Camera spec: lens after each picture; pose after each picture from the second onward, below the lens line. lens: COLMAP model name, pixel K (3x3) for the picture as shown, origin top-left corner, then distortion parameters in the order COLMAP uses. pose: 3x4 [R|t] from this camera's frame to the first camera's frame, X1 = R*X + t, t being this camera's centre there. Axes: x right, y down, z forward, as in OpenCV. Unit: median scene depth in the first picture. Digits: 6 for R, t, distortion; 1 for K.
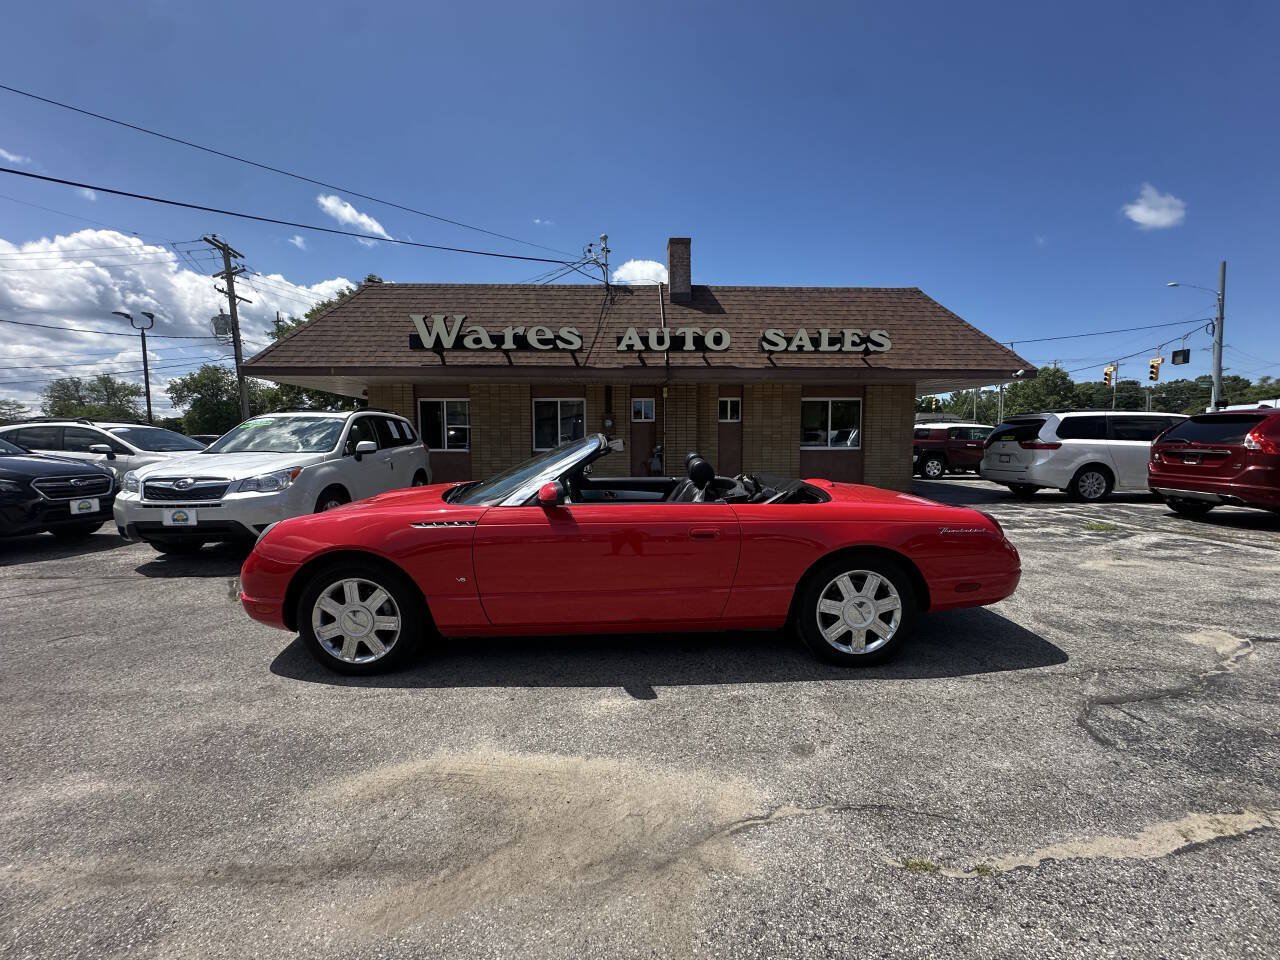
lens RADIAL K [[513.4, 0, 638.0], [0, 513.4, 482.5], [0, 0, 1]] dist [-0.008400, 0.001200]
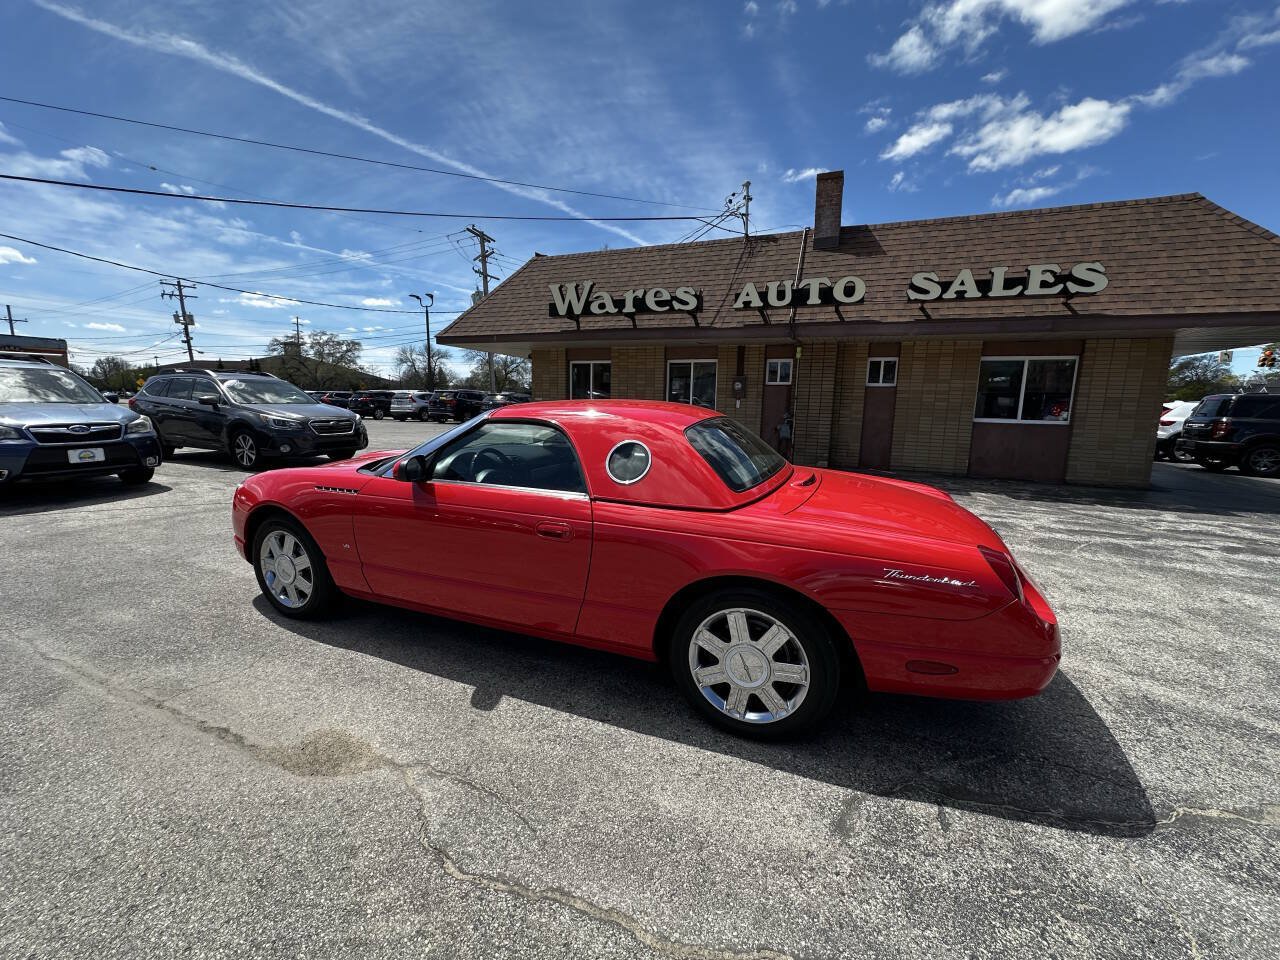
lens RADIAL K [[508.0, 0, 637.9], [0, 508.0, 492.3], [0, 0, 1]] dist [-0.007174, 0.001709]
pose [[0.909417, 0.096603, -0.404510, 0.211779], [-0.056535, 0.992336, 0.109882, -0.014466], [0.412024, -0.077060, 0.907909, 0.051919]]
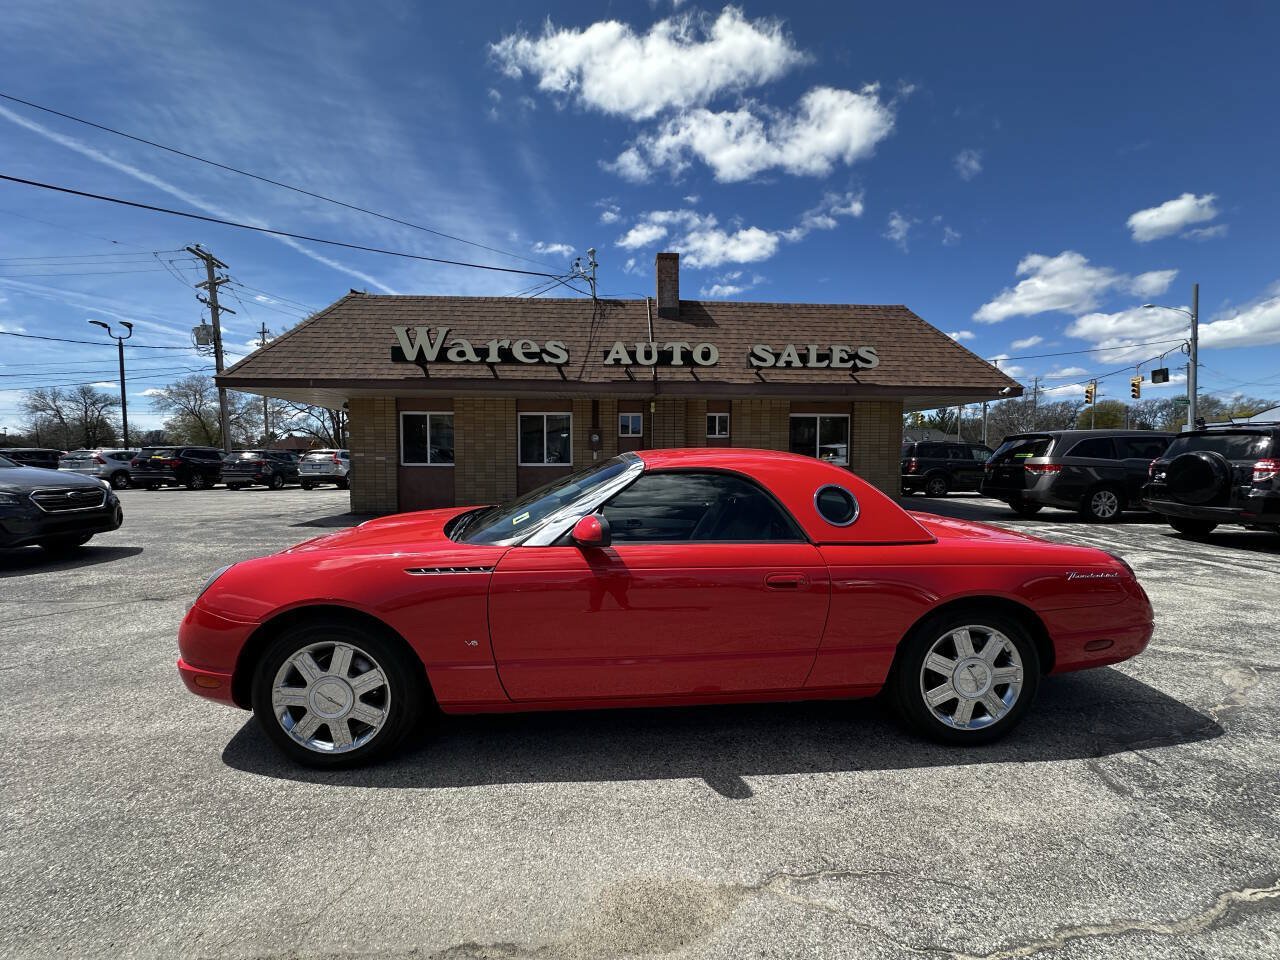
lens RADIAL K [[513.4, 0, 638.6], [0, 513.4, 482.9], [0, 0, 1]] dist [-0.008400, 0.001200]
pose [[0.999743, 0.003815, 0.022333, 0.004325], [-0.003235, 0.999657, -0.025974, -0.004961], [-0.022424, 0.025895, 0.999413, 0.018911]]
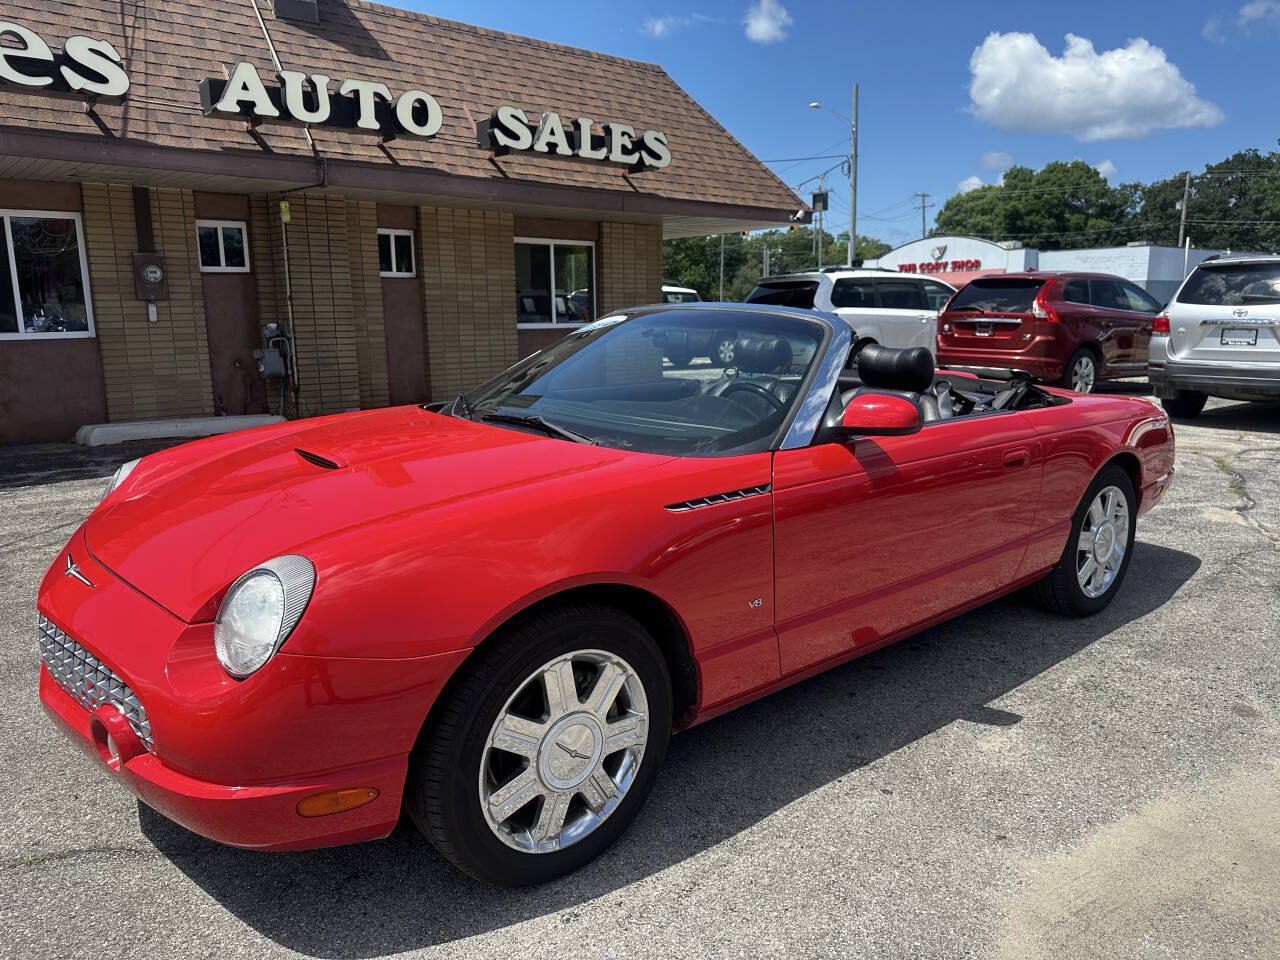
lens RADIAL K [[896.1, 0, 636.2], [0, 896.1, 500.2], [0, 0, 1]] dist [0.038003, -0.045374]
pose [[0.782608, -0.133047, 0.608132, -0.283138], [0.056273, 0.988014, 0.143739, -0.011748], [-0.619967, -0.078269, 0.780714, 0.121880]]
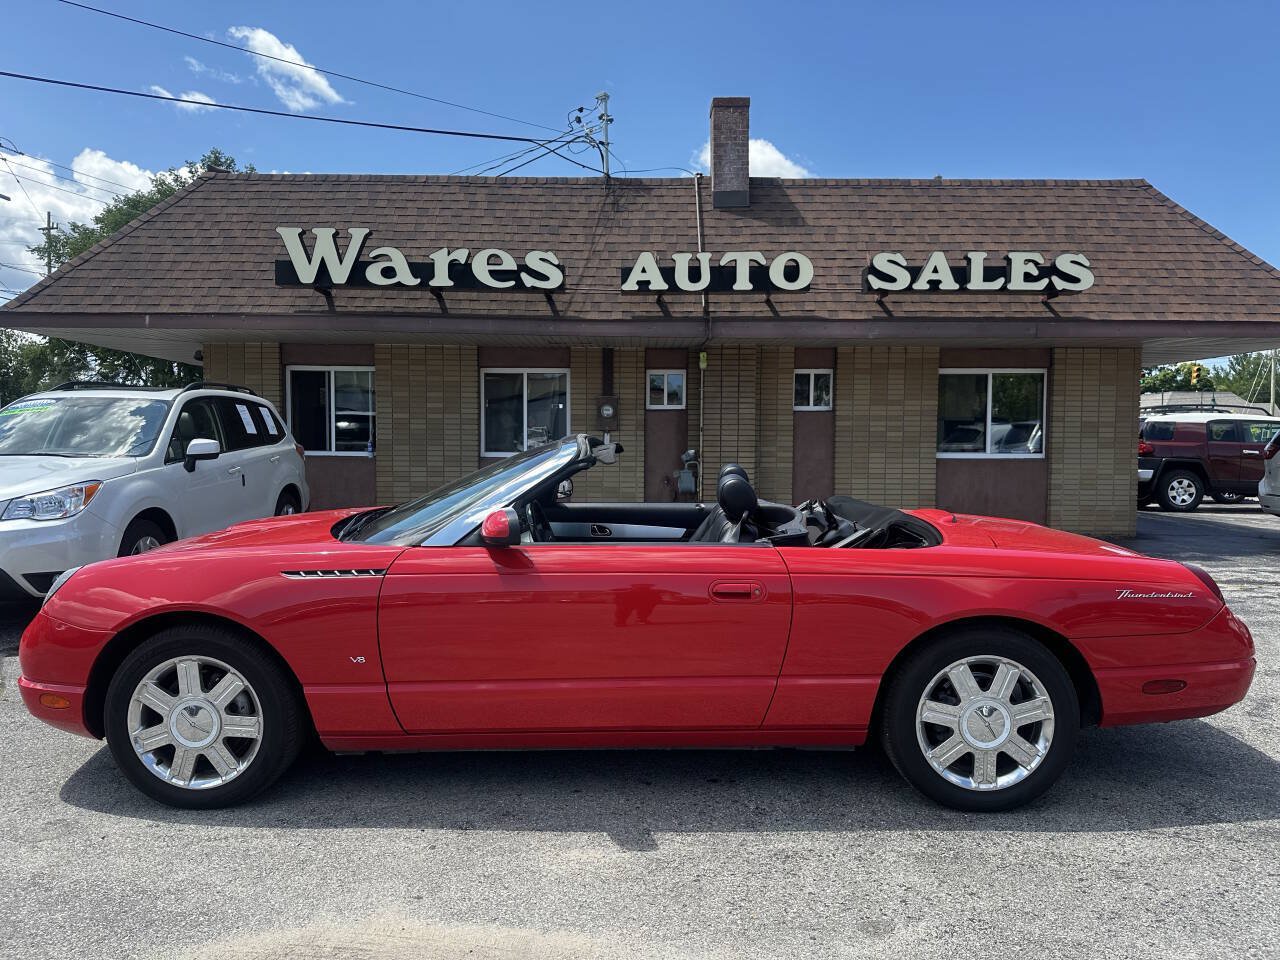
lens RADIAL K [[889.9, 0, 635.0], [0, 889.9, 499.6], [0, 0, 1]] dist [0.076280, -0.095977]
pose [[0.999402, 0.010317, -0.033015, 0.011523], [-0.010750, 0.999858, -0.012987, -0.000375], [0.032876, 0.013335, 0.999370, -0.036456]]
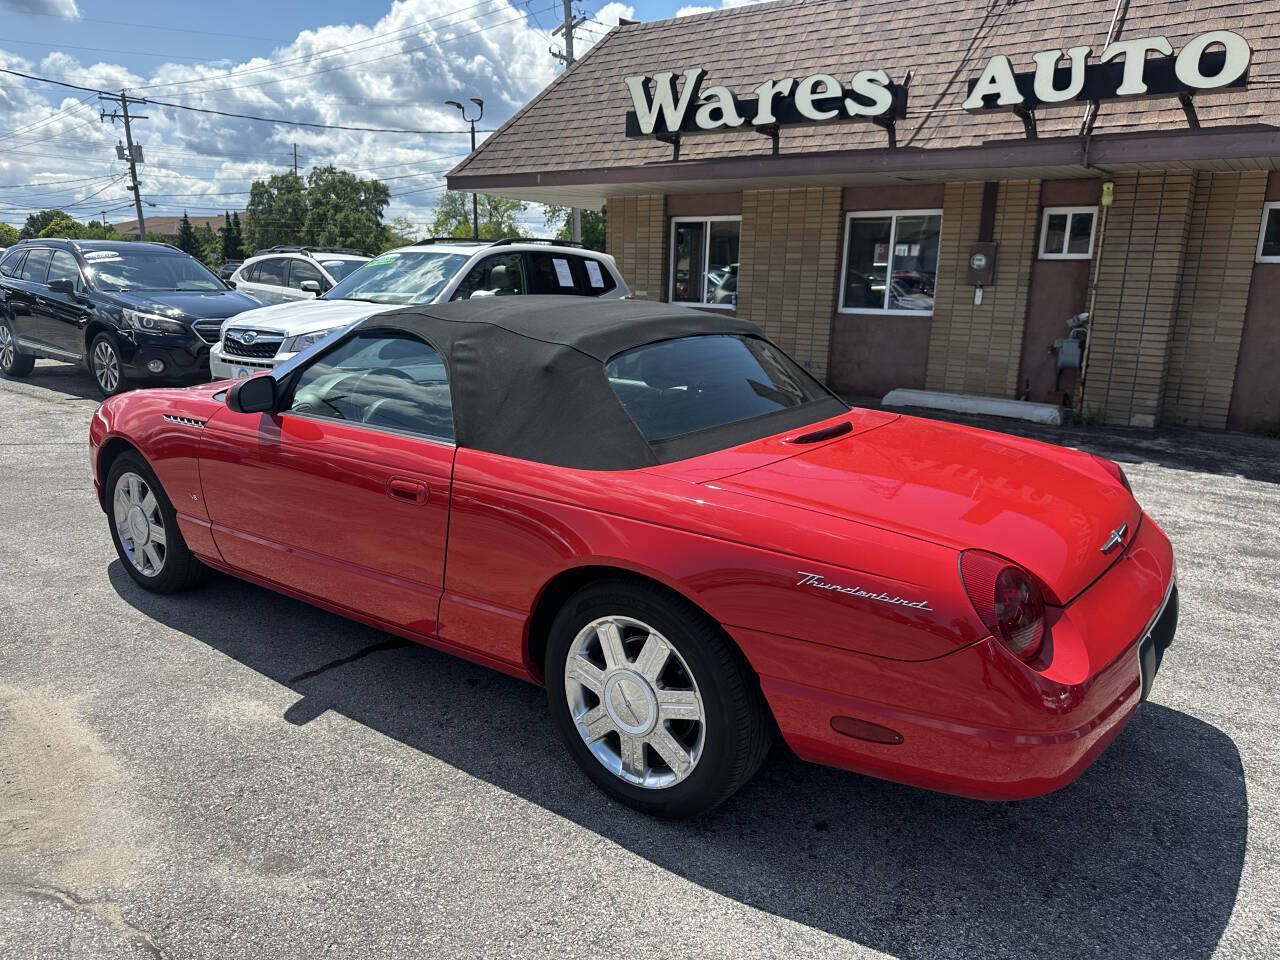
lens RADIAL K [[896.1, 0, 624.7], [0, 896.1, 490.2], [0, 0, 1]] dist [0.038003, -0.045374]
pose [[0.782881, 0.166293, -0.599537, 0.280472], [-0.076607, 0.982051, 0.172356, -0.028211], [0.617437, -0.089005, 0.781569, 0.108125]]
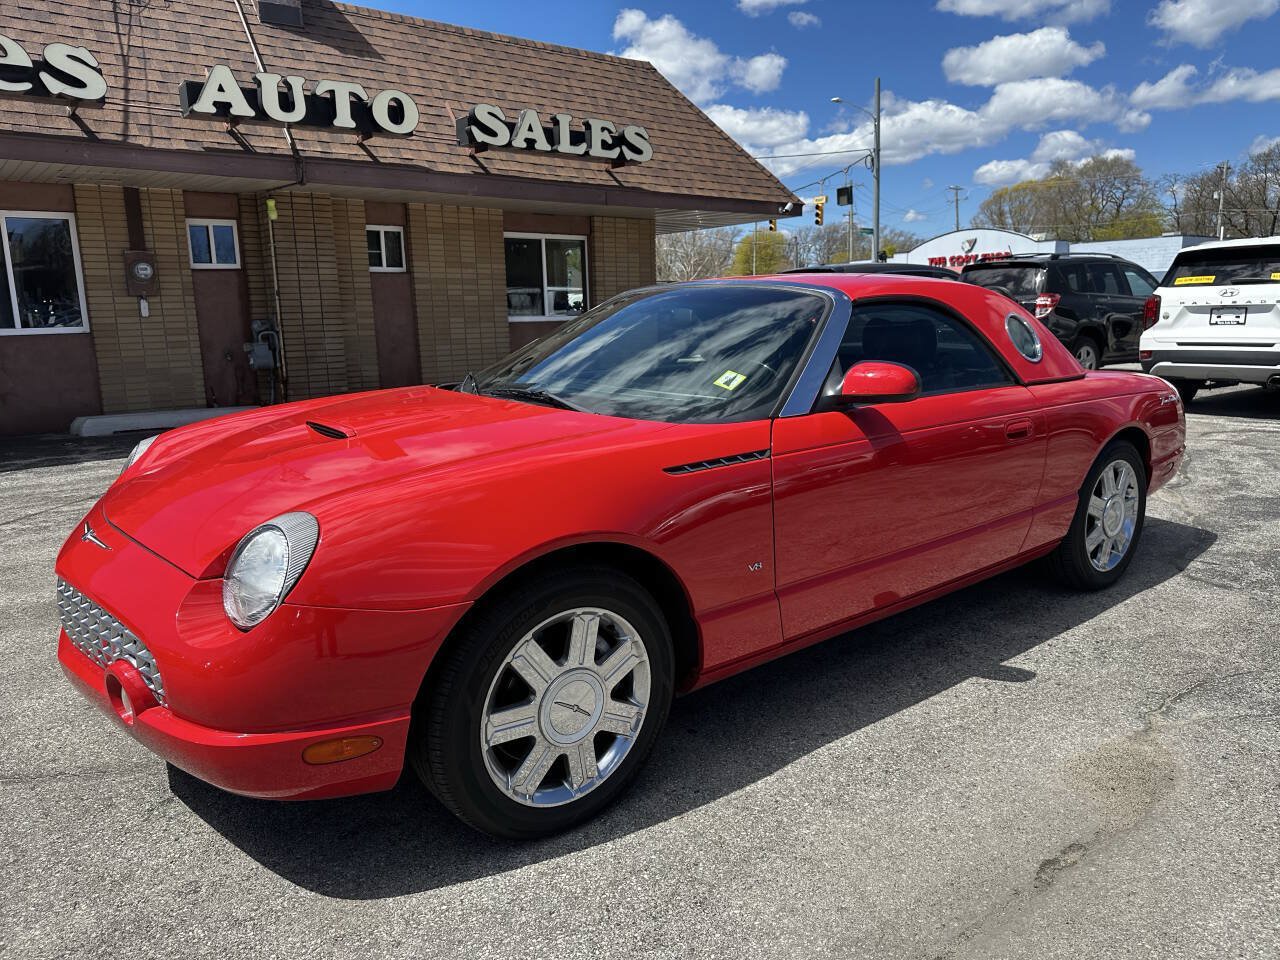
lens RADIAL K [[896.1, 0, 649.2], [0, 896.1, 491.8], [0, 0, 1]] dist [0.038003, -0.045374]
pose [[0.798636, -0.133032, 0.586927, -0.241017], [0.064682, 0.988587, 0.136059, 0.001328], [-0.598329, -0.070698, 0.798126, 0.062689]]
